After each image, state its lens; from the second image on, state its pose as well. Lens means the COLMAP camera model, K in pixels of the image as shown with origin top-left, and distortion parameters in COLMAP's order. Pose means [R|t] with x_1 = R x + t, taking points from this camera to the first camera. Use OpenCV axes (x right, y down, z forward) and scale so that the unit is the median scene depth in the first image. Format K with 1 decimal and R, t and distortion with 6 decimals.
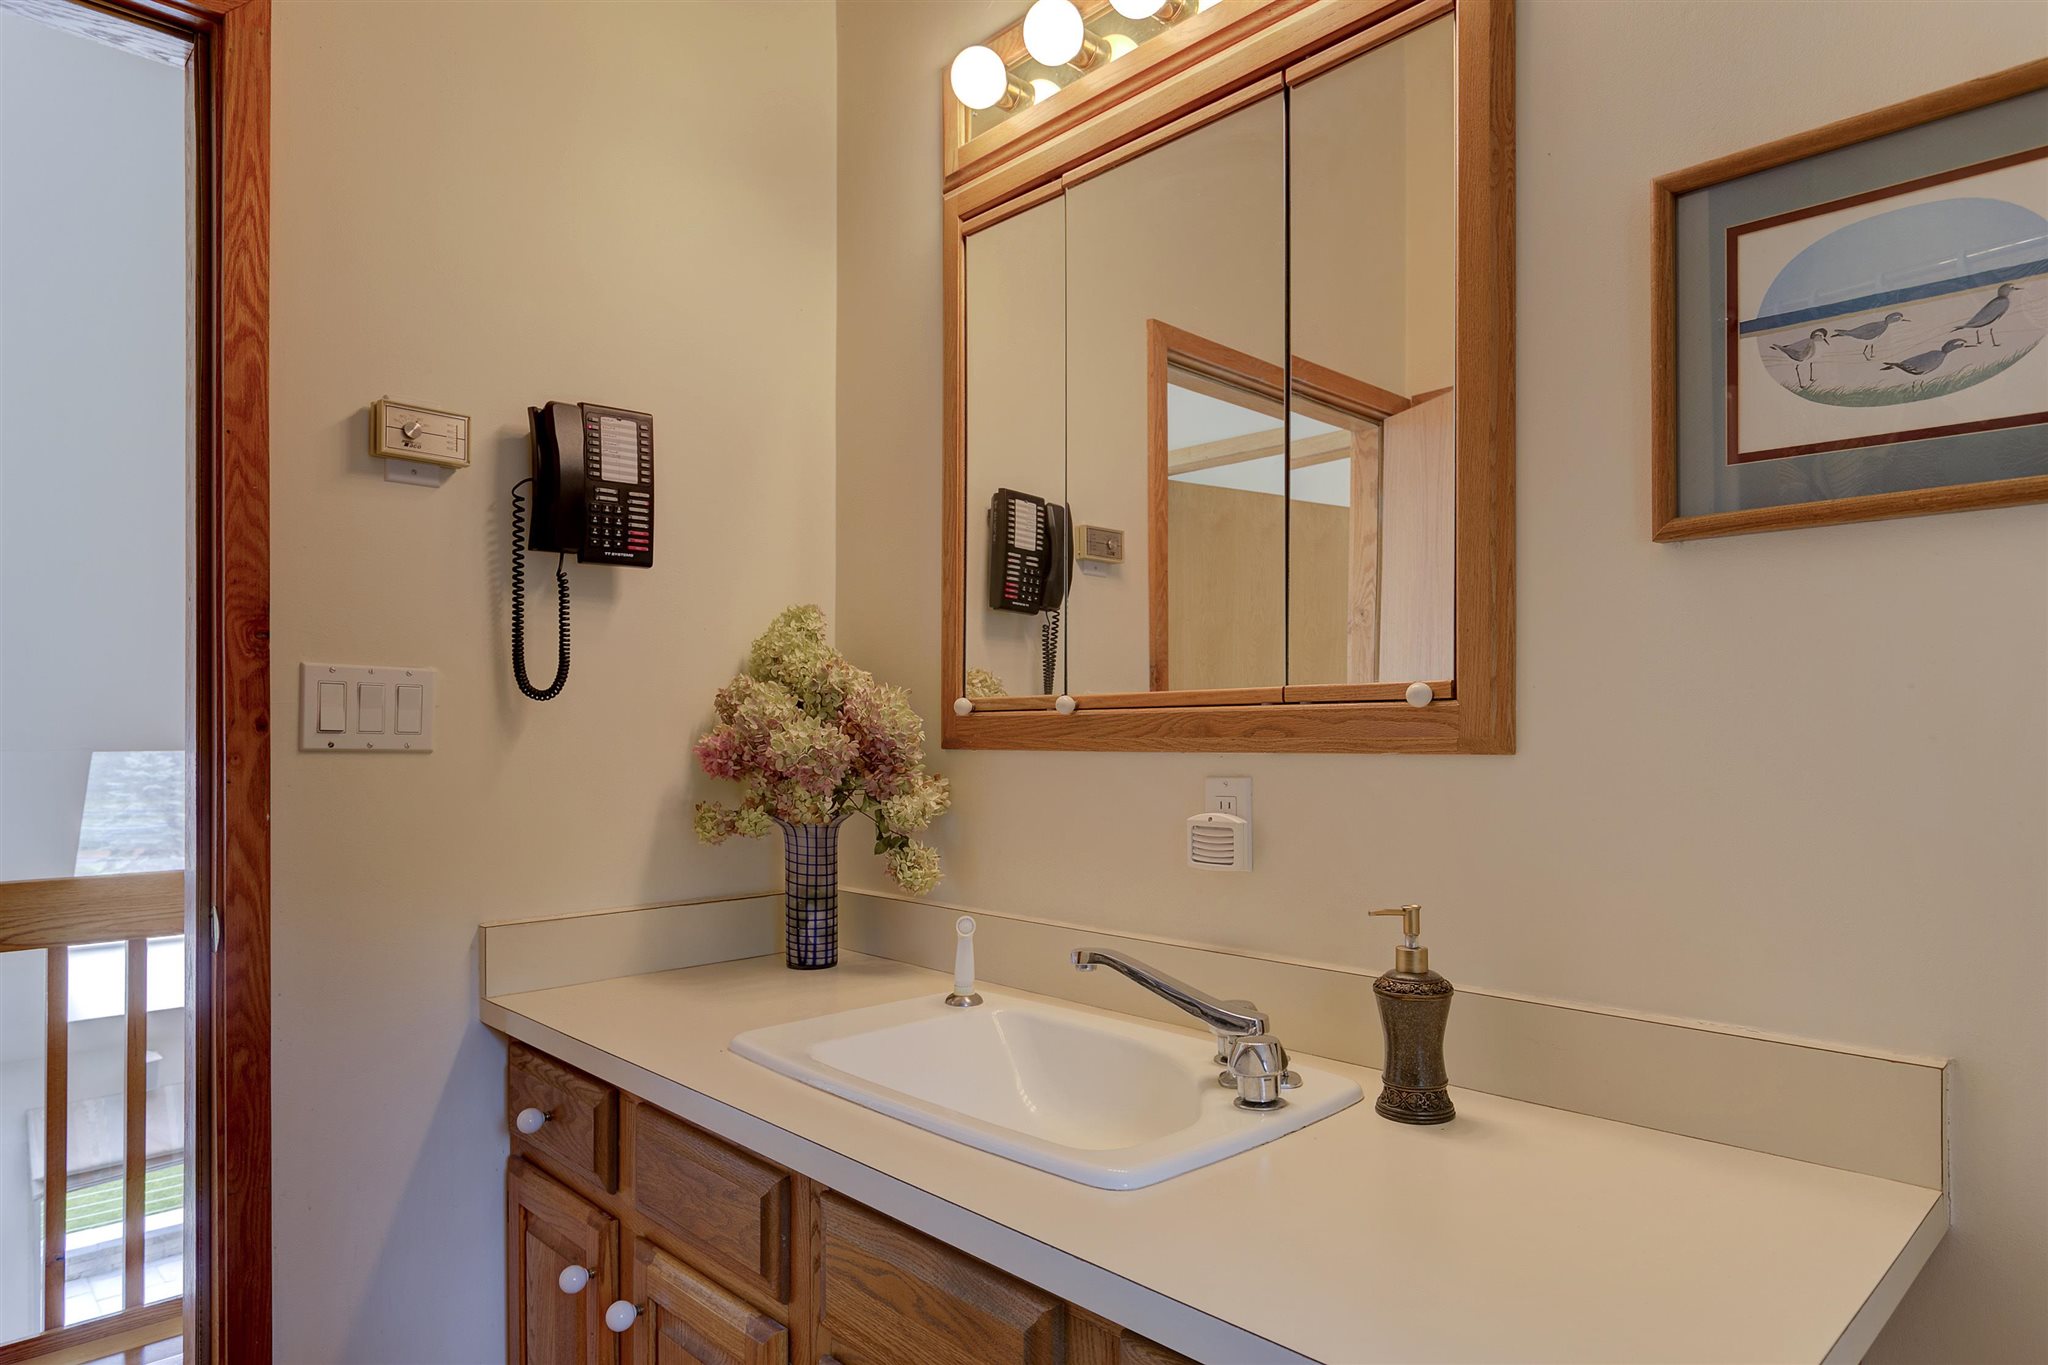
lens RADIAL K [[1192.2, 0, 1008.7], [0, 1192.2, 730.1], [0, 0, 1]] dist [0.000441, 0.000928]
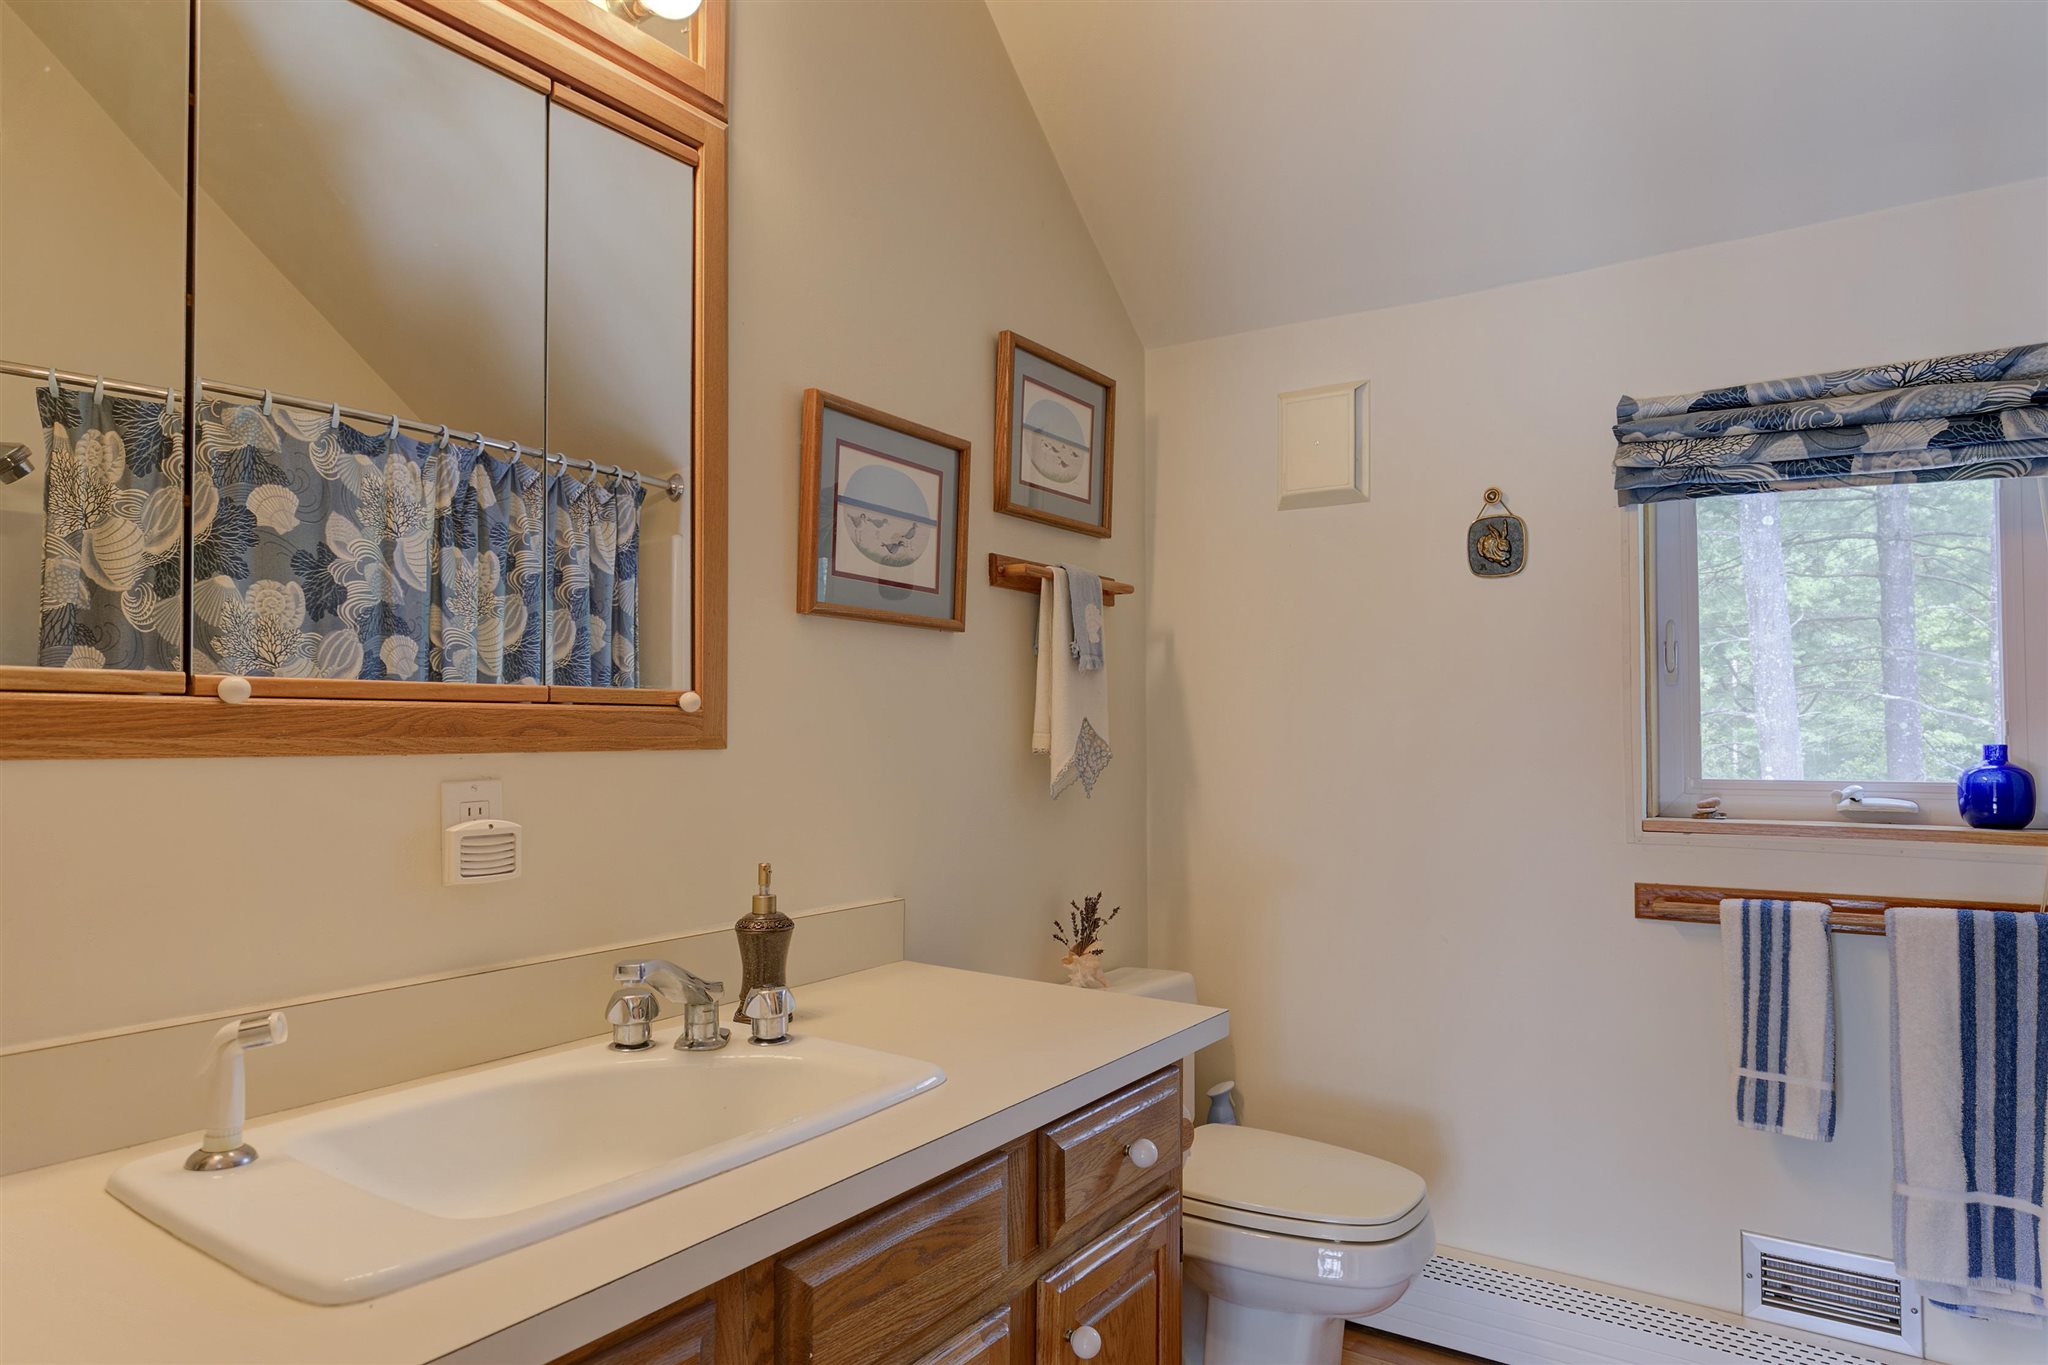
lens RADIAL K [[1192.2, 0, 1008.7], [0, 1192.2, 730.1], [0, 0, 1]] dist [0.000441, 0.000928]
pose [[-0.196905, 0.010982, 0.980361, -0.971152], [0.004170, 0.999938, -0.010364, 0.014729], [-0.980414, 0.002047, -0.196938, 0.953007]]
